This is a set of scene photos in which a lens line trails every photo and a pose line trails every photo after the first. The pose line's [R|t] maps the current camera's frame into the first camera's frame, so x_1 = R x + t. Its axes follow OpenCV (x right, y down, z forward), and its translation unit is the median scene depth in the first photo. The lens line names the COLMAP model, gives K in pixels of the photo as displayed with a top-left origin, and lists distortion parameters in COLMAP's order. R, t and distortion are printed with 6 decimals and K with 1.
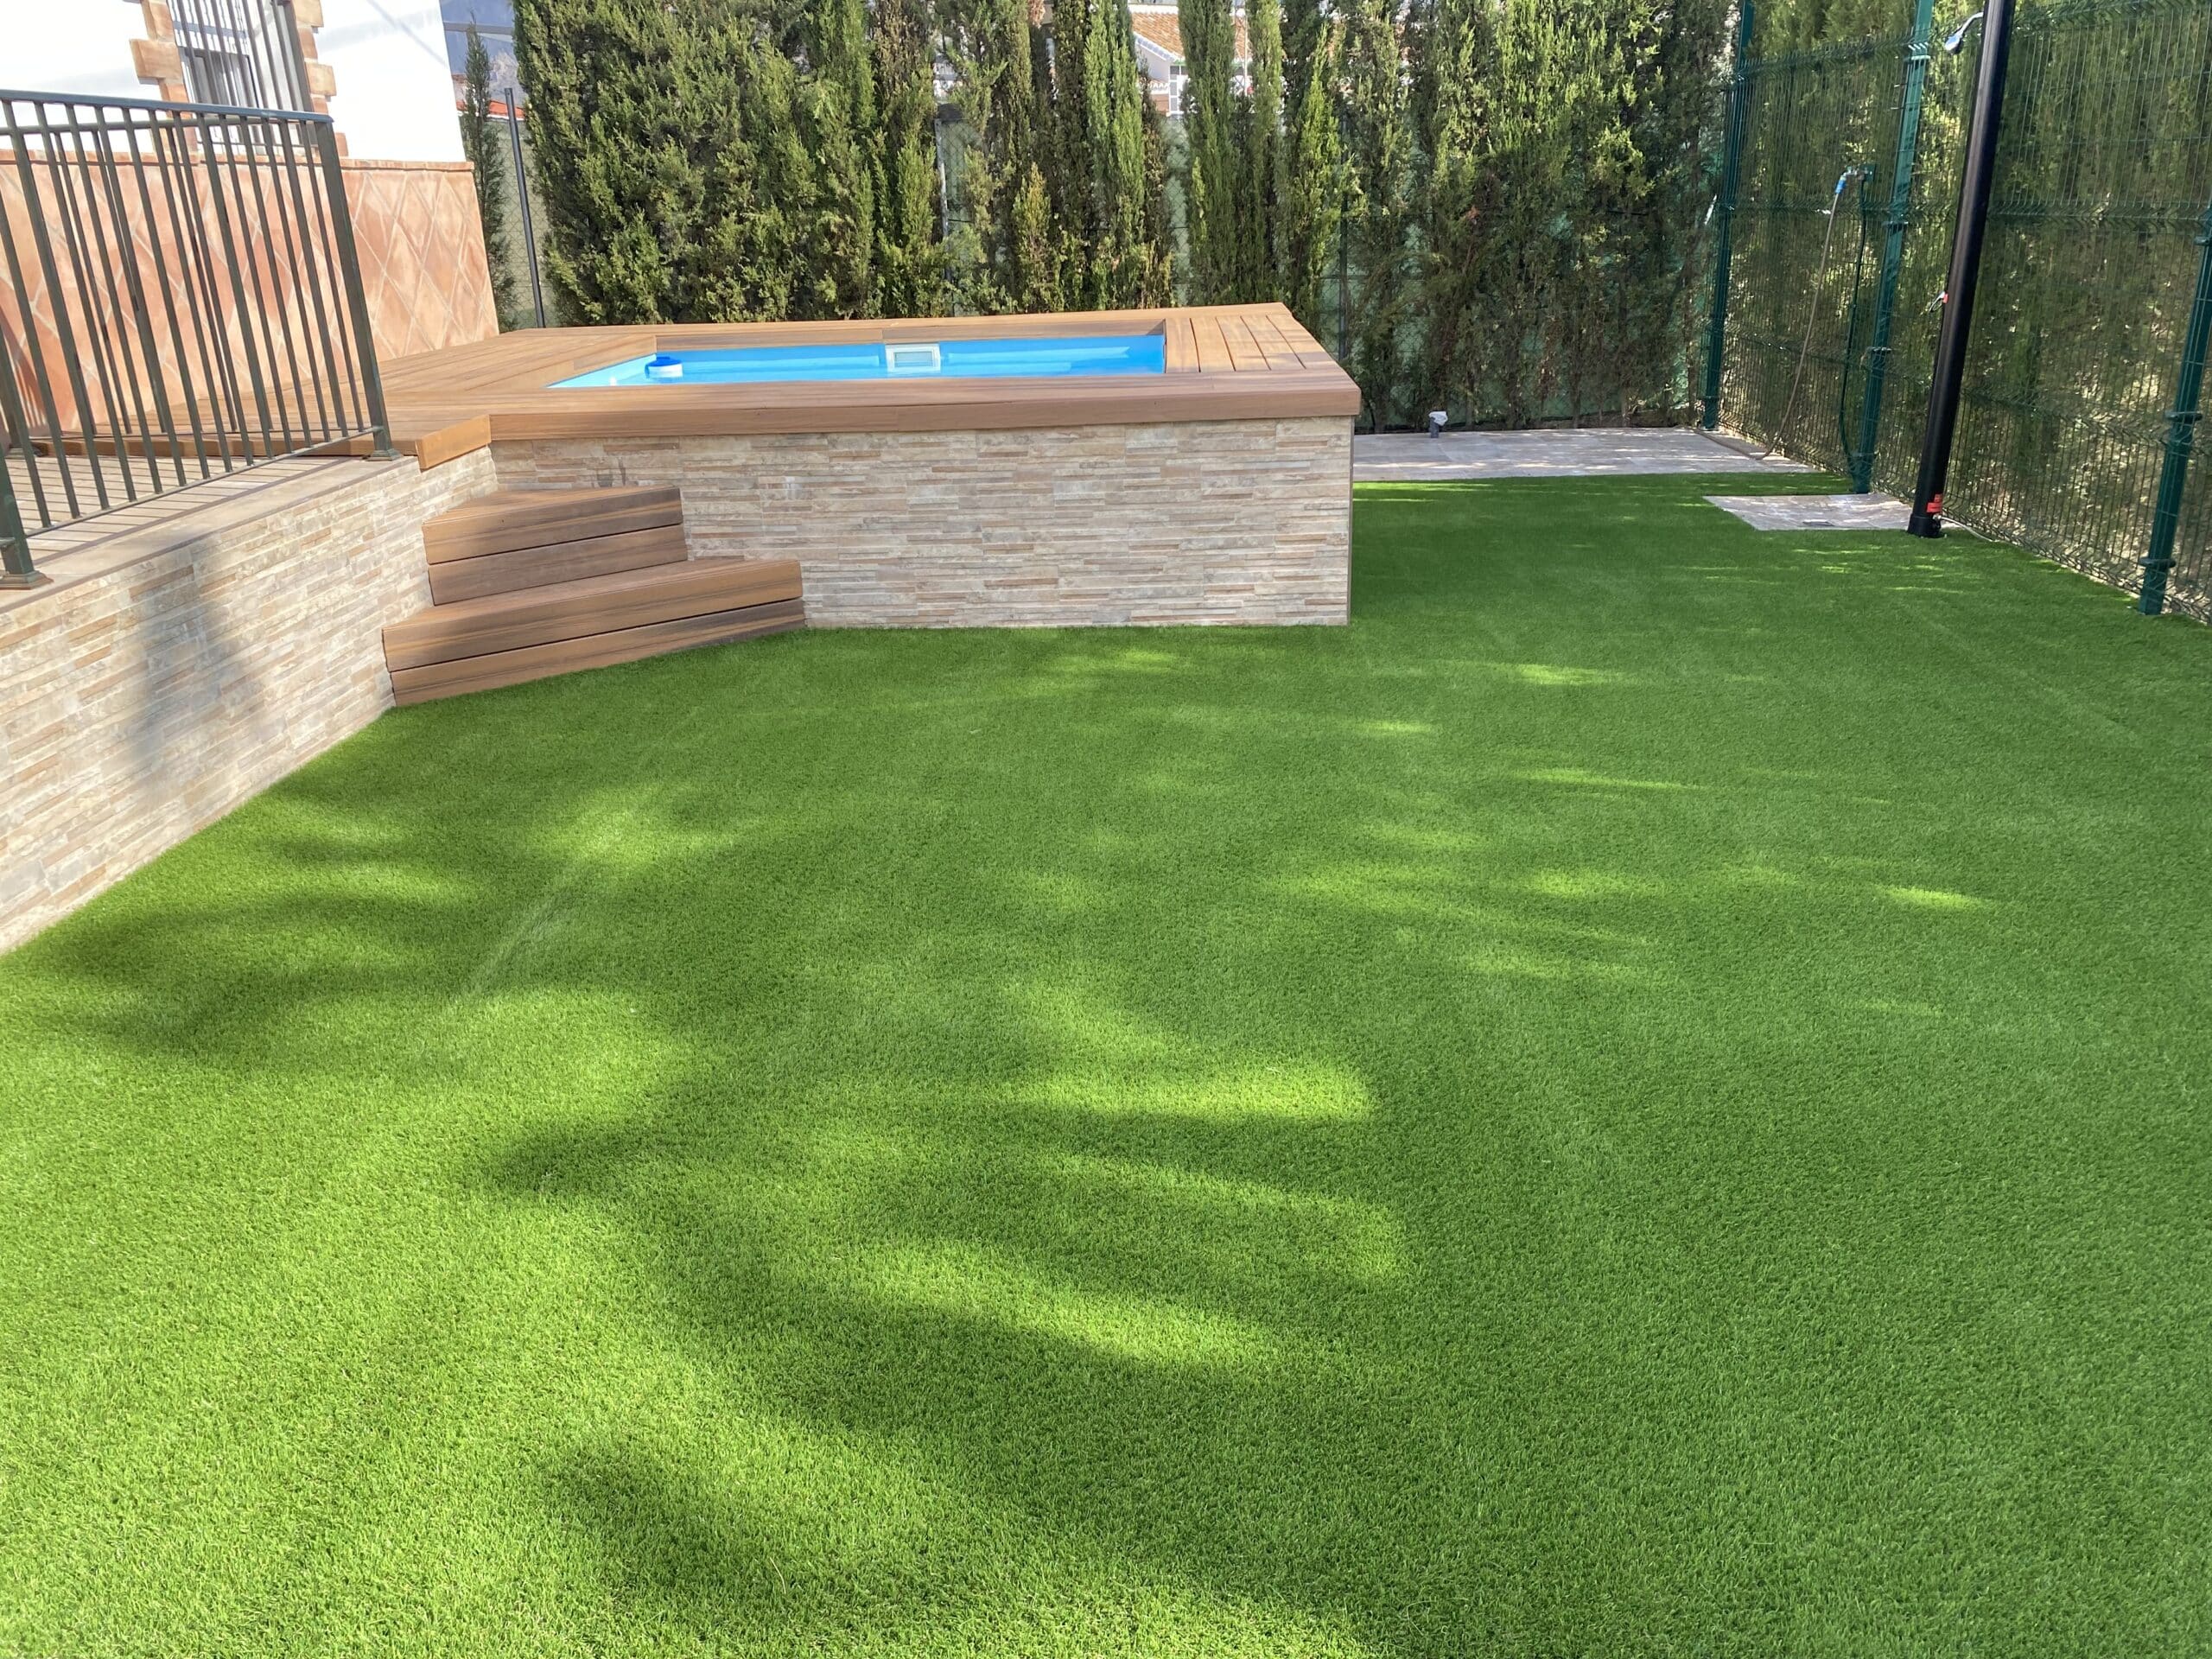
lens RADIAL K [[1690.3, 0, 1097.9], [0, 1690.3, 823.0], [0, 0, 1]] dist [-0.002523, -0.010781]
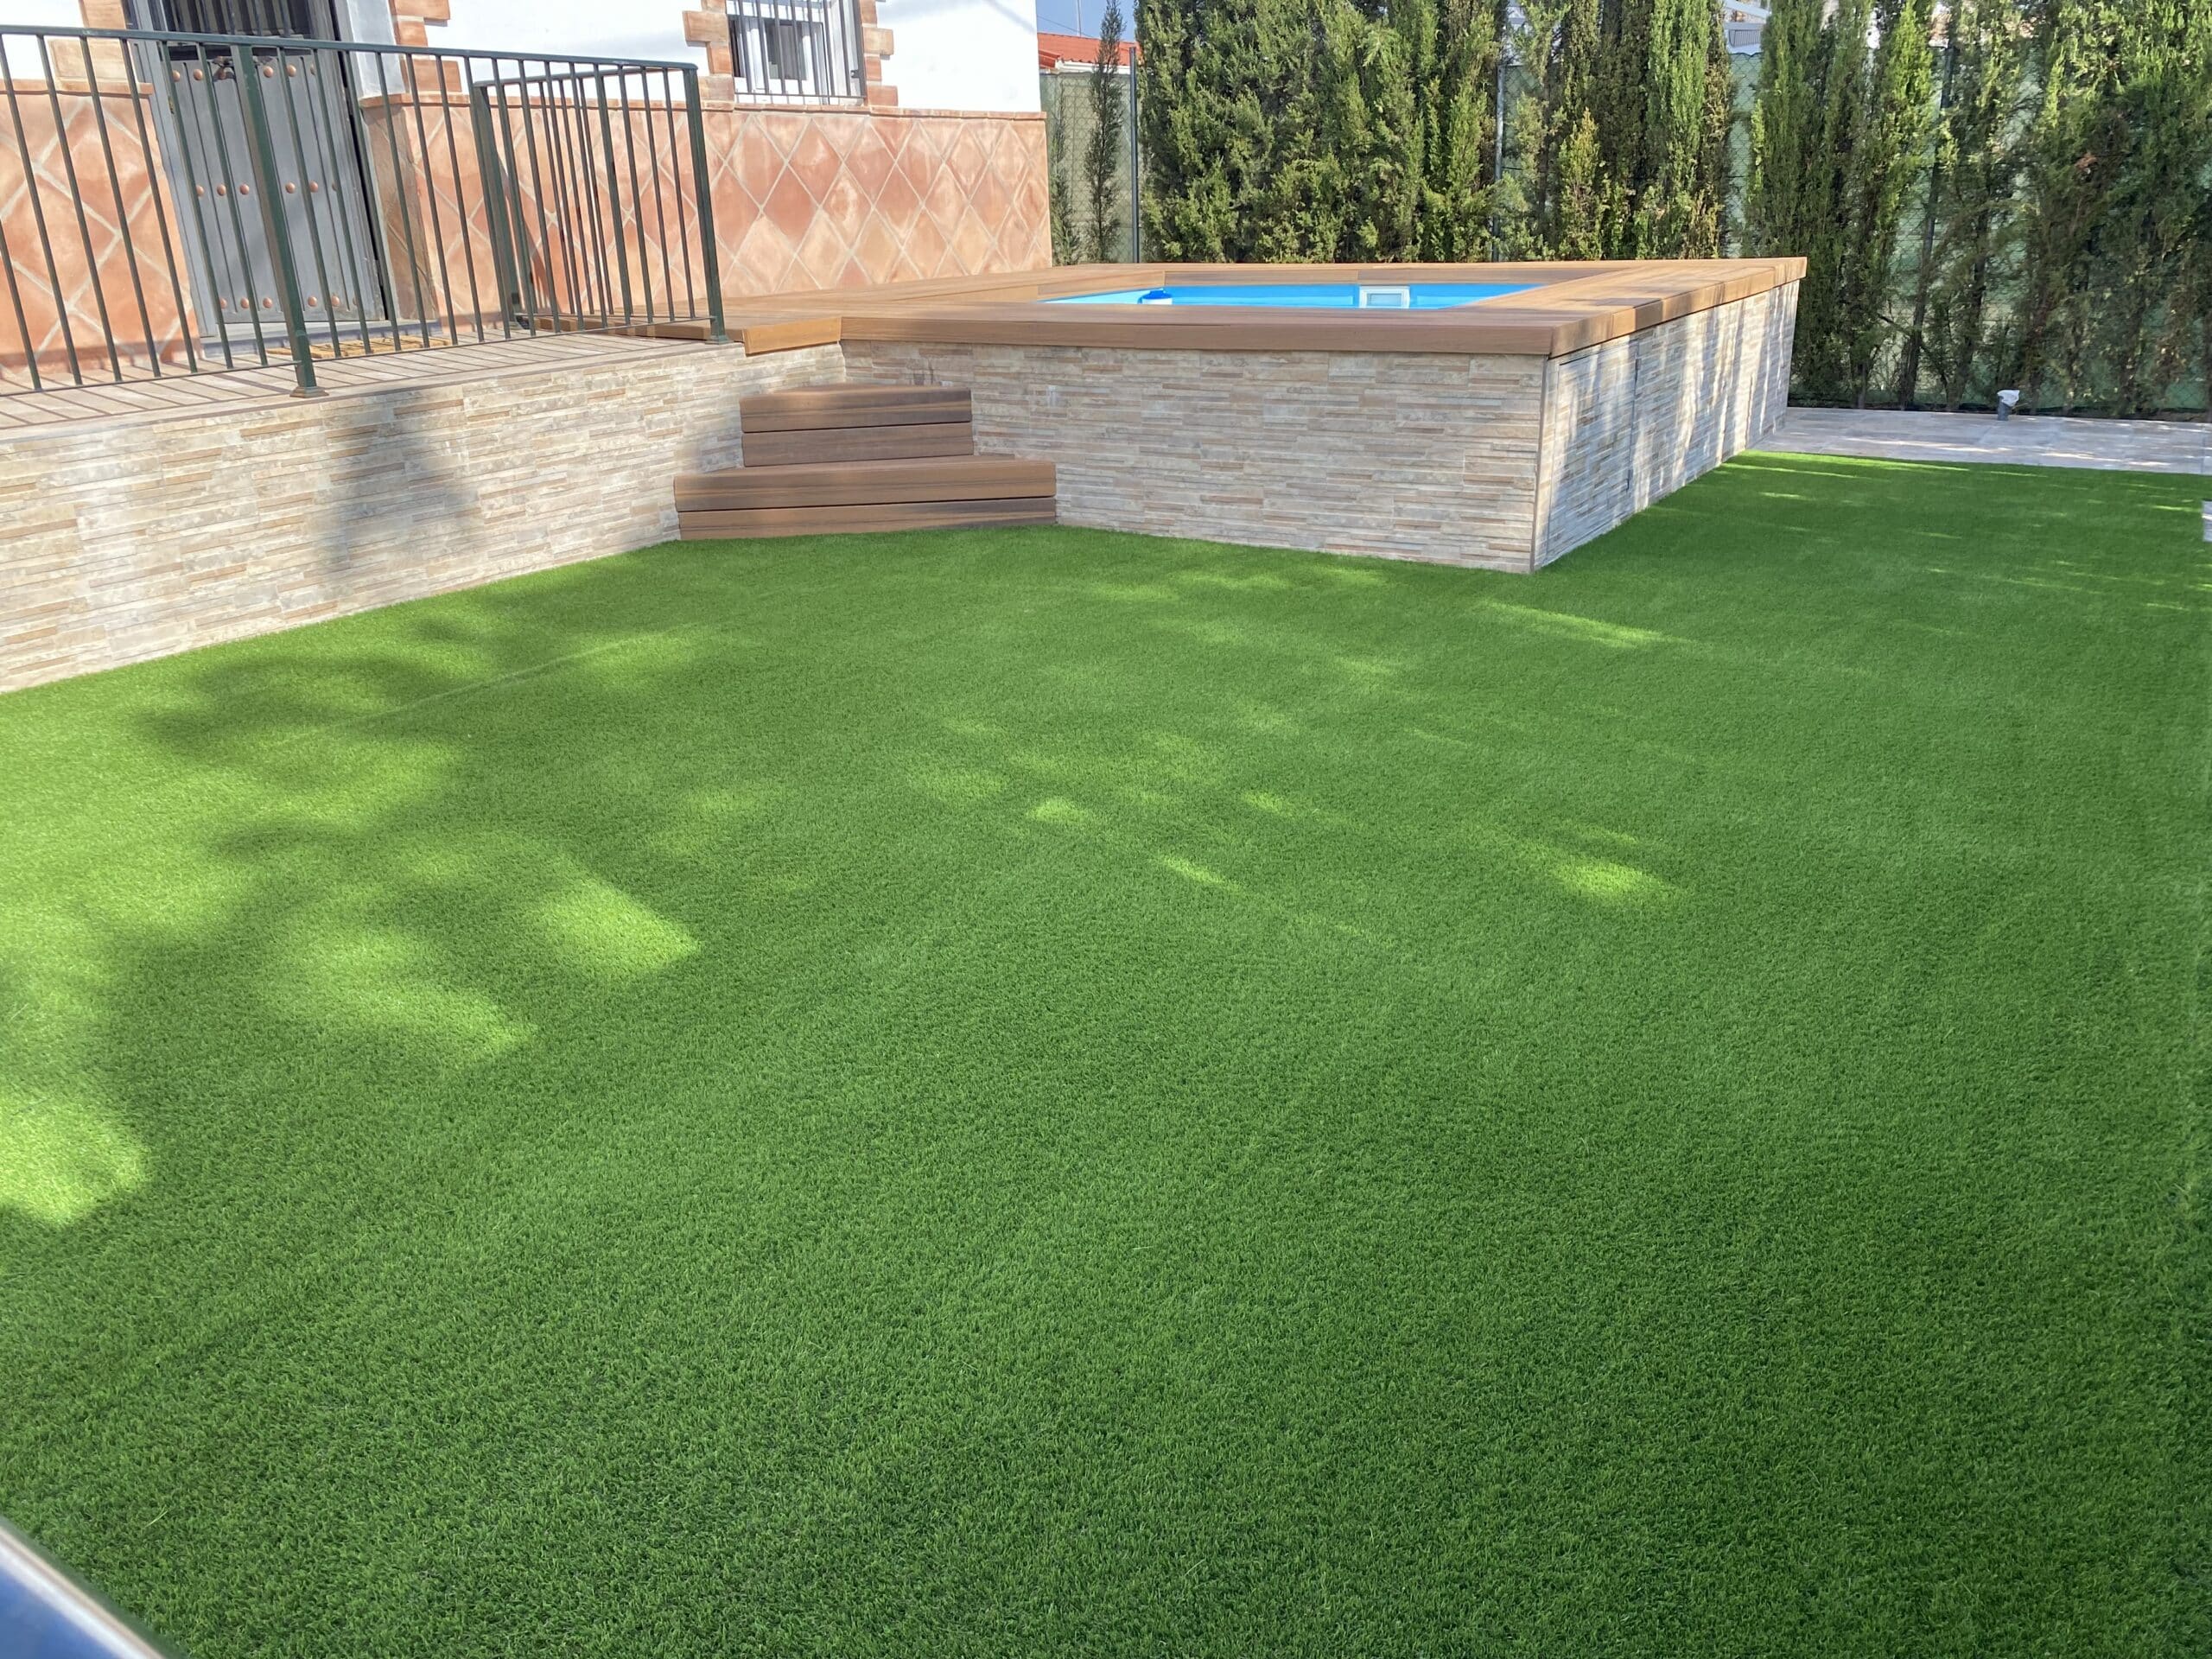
lens RADIAL K [[1690.3, 0, 1097.9], [0, 1690.3, 823.0], [0, 0, 1]] dist [-0.002523, -0.010781]
pose [[0.864079, 0.182246, -0.469205, 0.253780], [-0.174931, 0.982777, 0.059574, 0.004562], [0.471981, 0.030602, 0.881078, 0.025177]]
